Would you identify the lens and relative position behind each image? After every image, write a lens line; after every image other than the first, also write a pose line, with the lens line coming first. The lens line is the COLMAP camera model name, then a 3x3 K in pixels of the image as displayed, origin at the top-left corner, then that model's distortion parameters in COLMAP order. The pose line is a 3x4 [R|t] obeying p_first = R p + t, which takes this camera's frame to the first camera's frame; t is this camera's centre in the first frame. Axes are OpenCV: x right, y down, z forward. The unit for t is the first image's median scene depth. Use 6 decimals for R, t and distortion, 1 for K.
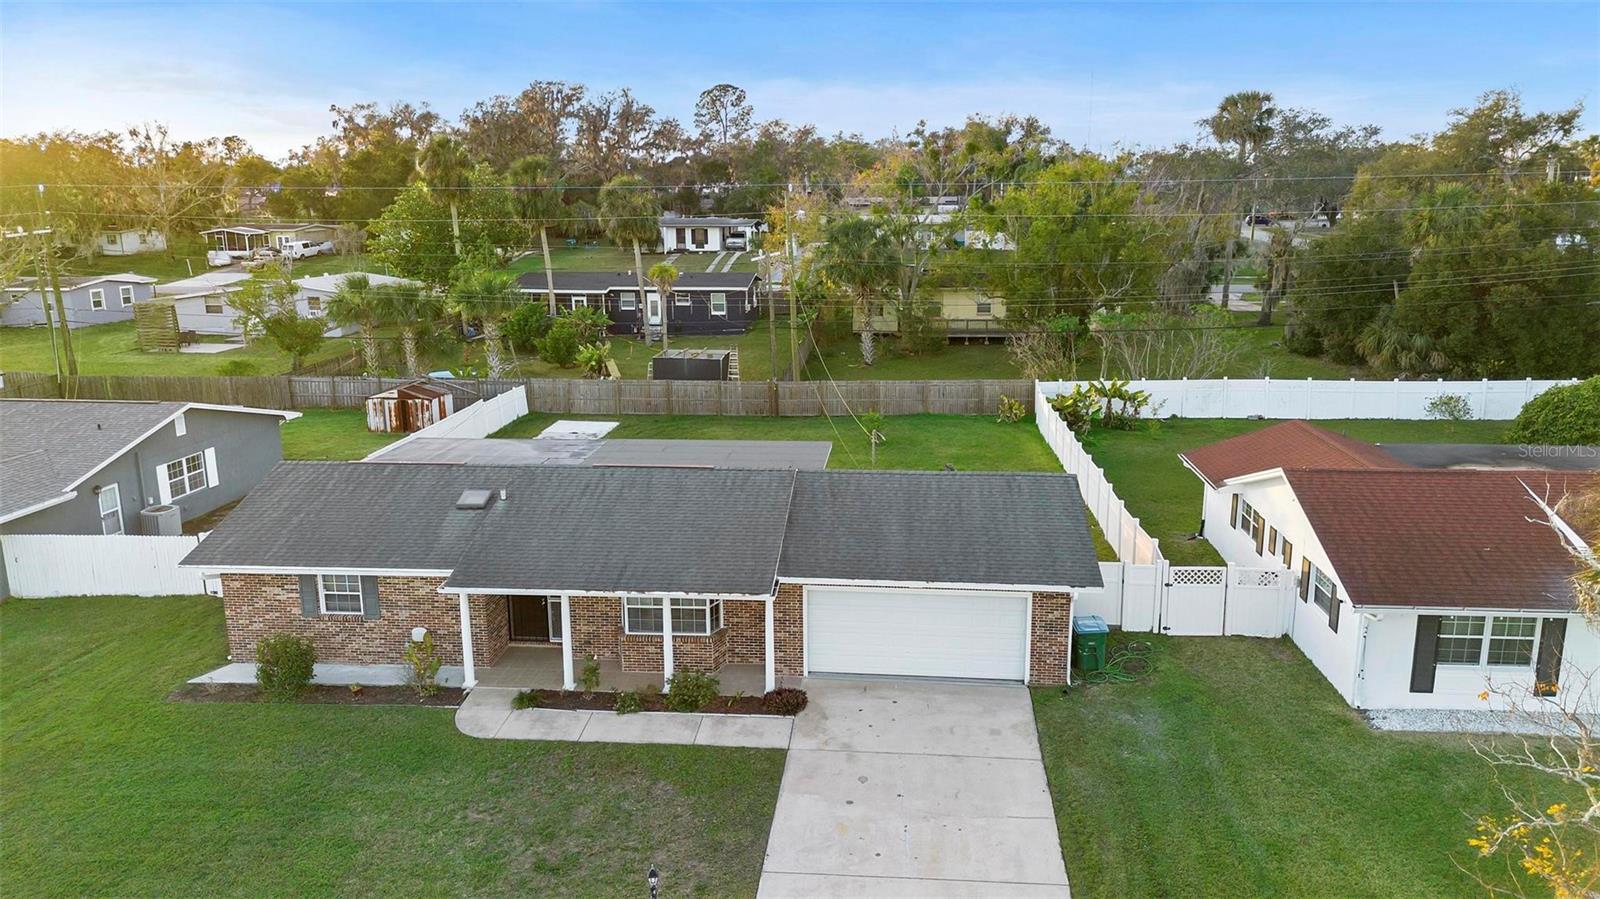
lens RADIAL K [[1082.0, 0, 800.0], [0, 1082.0, 449.5], [0, 0, 1]] dist [0.071314, -0.071589]
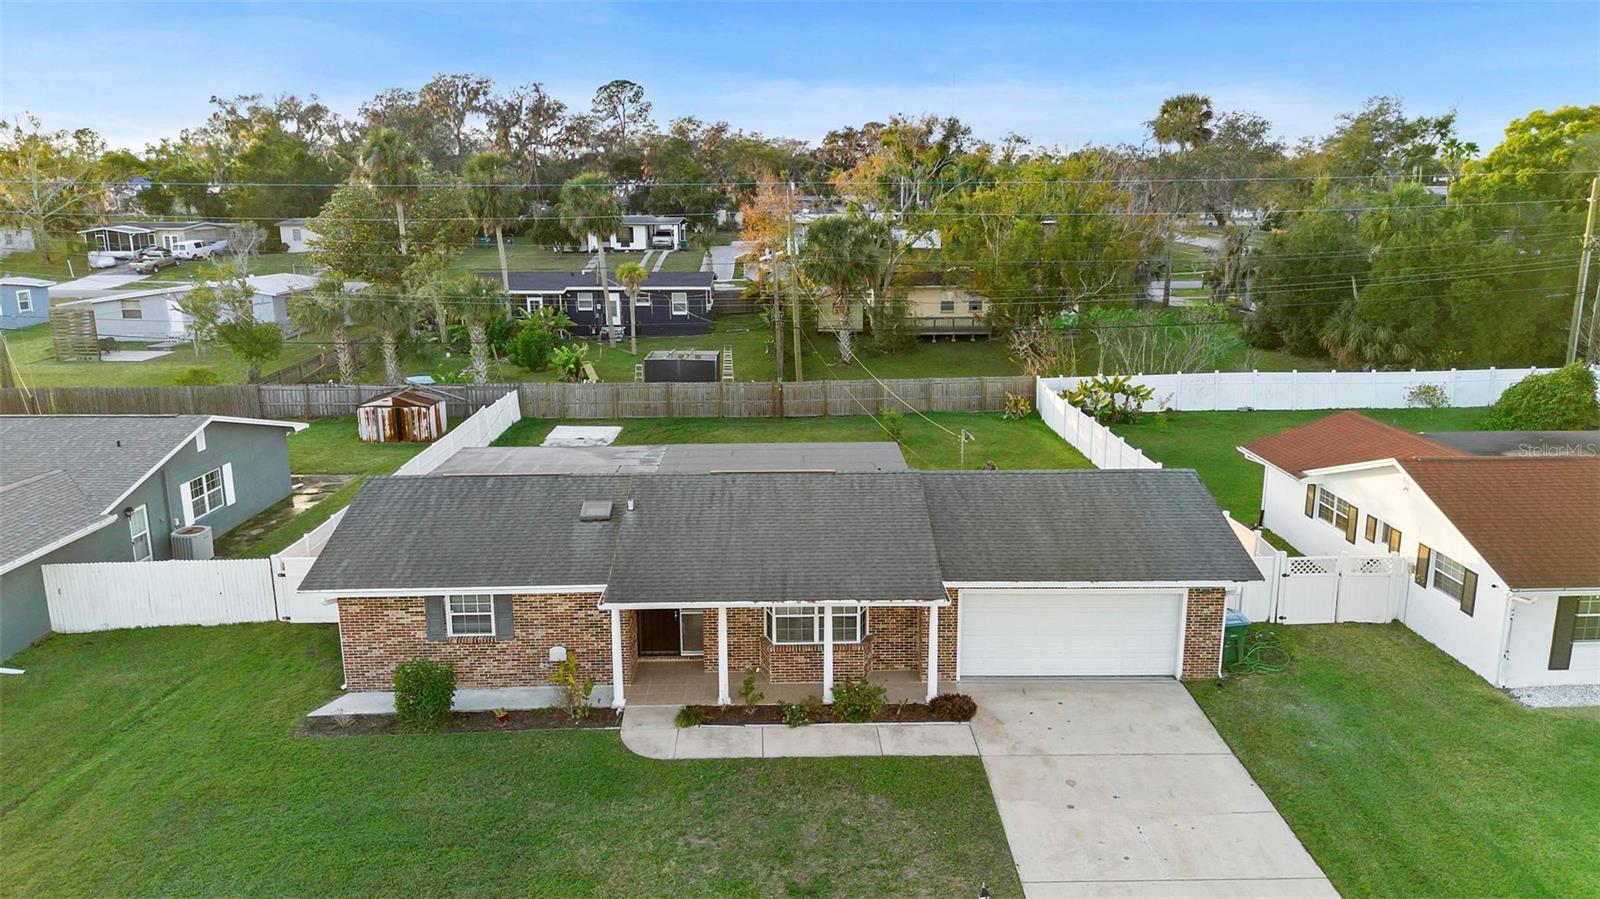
lens RADIAL K [[1082.0, 0, 800.0], [0, 1082.0, 449.5], [0, 0, 1]] dist [0.071314, -0.071589]
pose [[0.994088, -0.022829, 0.106148, -0.140094], [0.022651, 0.999739, 0.002884, -0.004547], [-0.106186, -0.000463, 0.994346, 0.017628]]
